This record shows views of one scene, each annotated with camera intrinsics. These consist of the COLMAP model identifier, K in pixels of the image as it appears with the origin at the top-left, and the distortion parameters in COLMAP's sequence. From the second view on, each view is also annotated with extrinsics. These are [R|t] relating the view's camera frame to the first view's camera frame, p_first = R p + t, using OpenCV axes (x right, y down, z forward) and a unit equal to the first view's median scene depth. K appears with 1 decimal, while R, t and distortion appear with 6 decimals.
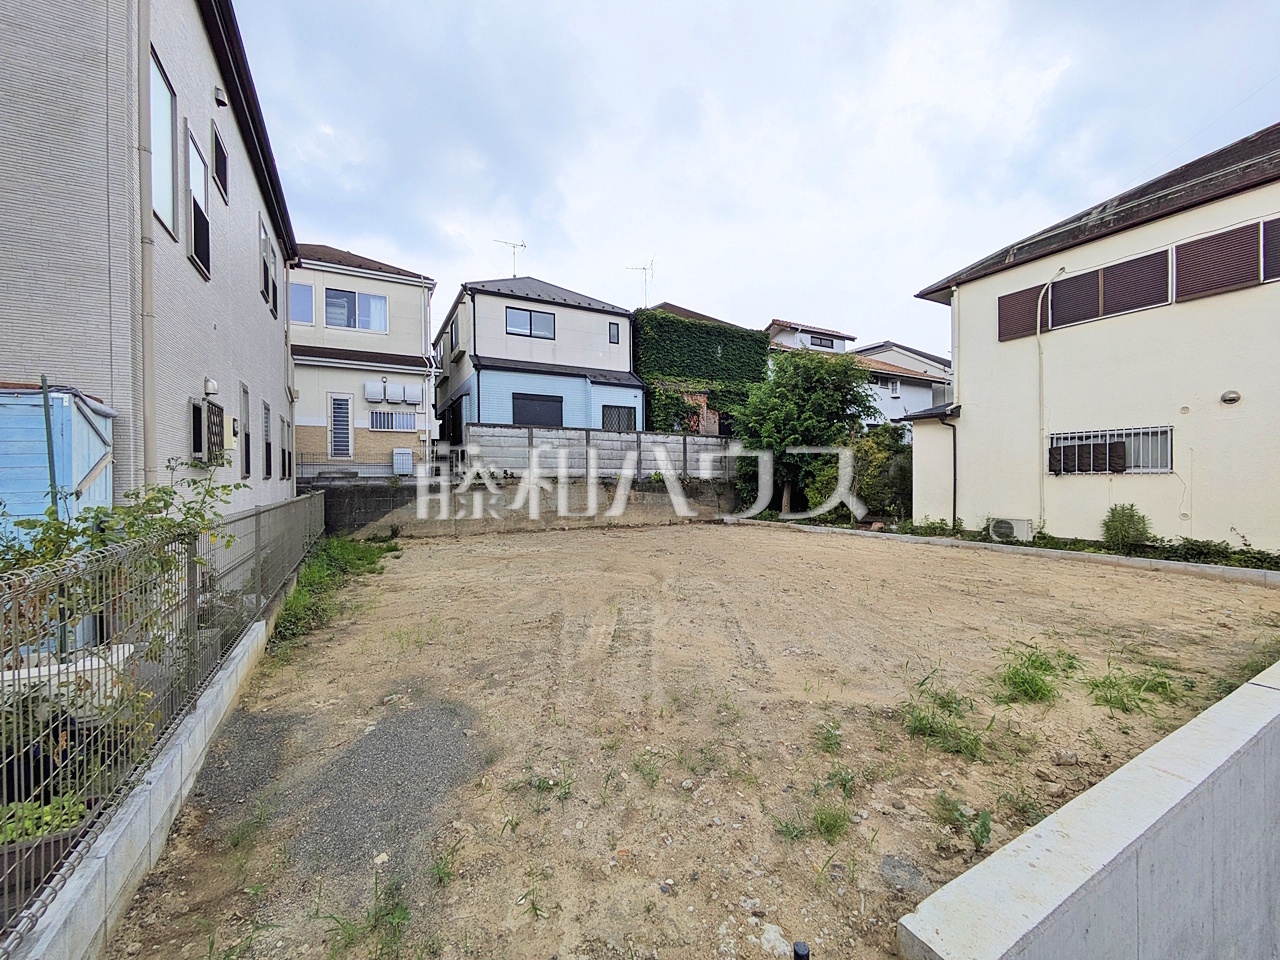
lens RADIAL K [[505.2, 0, 641.6], [0, 505.2, 481.5], [0, 0, 1]] dist [-0.001415, 0.000552]
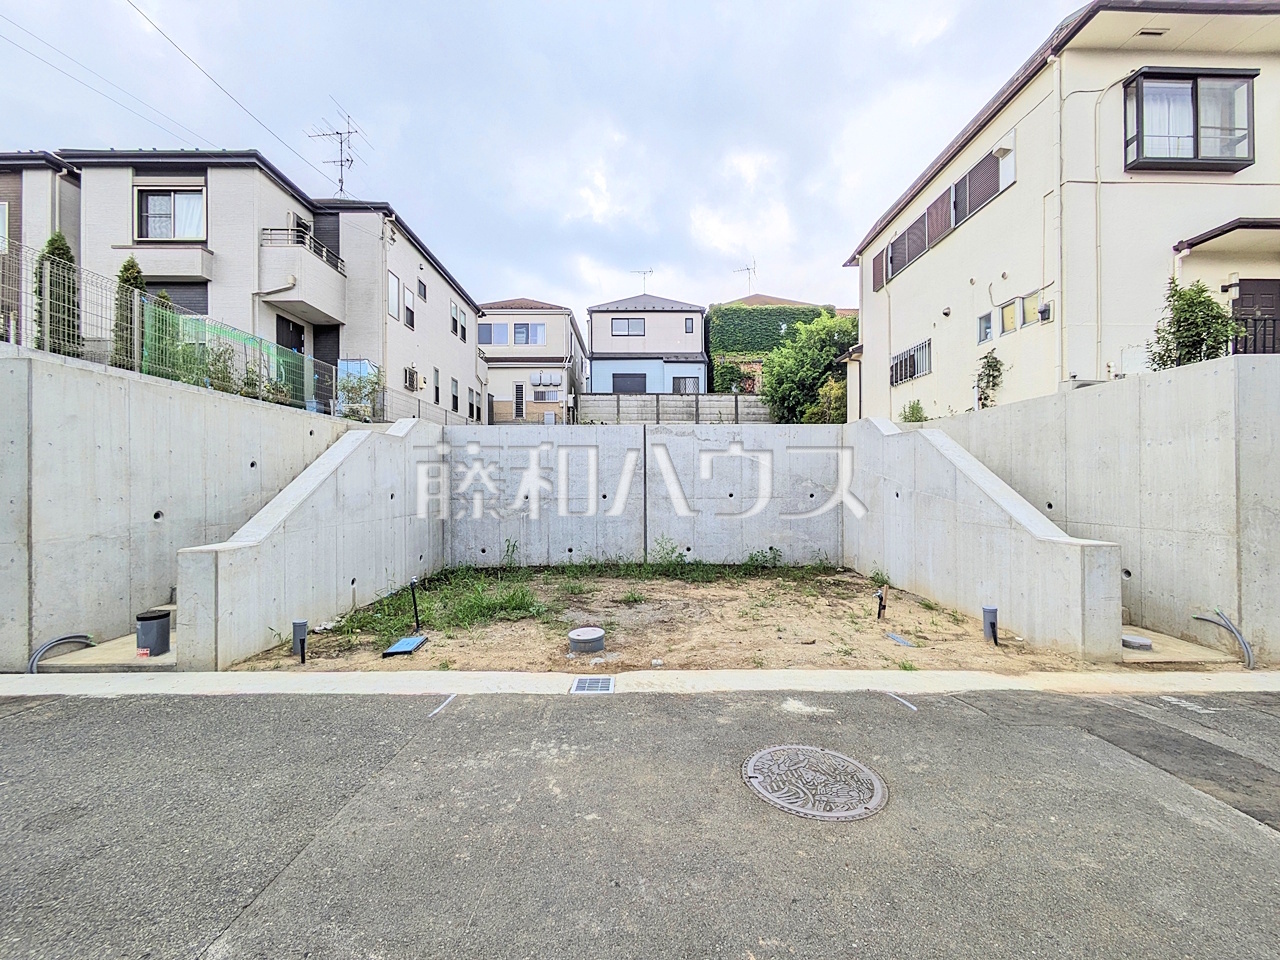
lens RADIAL K [[505.7, 0, 641.7], [0, 505.7, 481.6], [0, 0, 1]] dist [-0.001541, 0.001154]
pose [[0.879591, 0.004386, -0.475711, 0.580499], [-0.006756, 0.999972, -0.003274, 0.165640], [0.475683, 0.006094, 0.879596, -0.331042]]
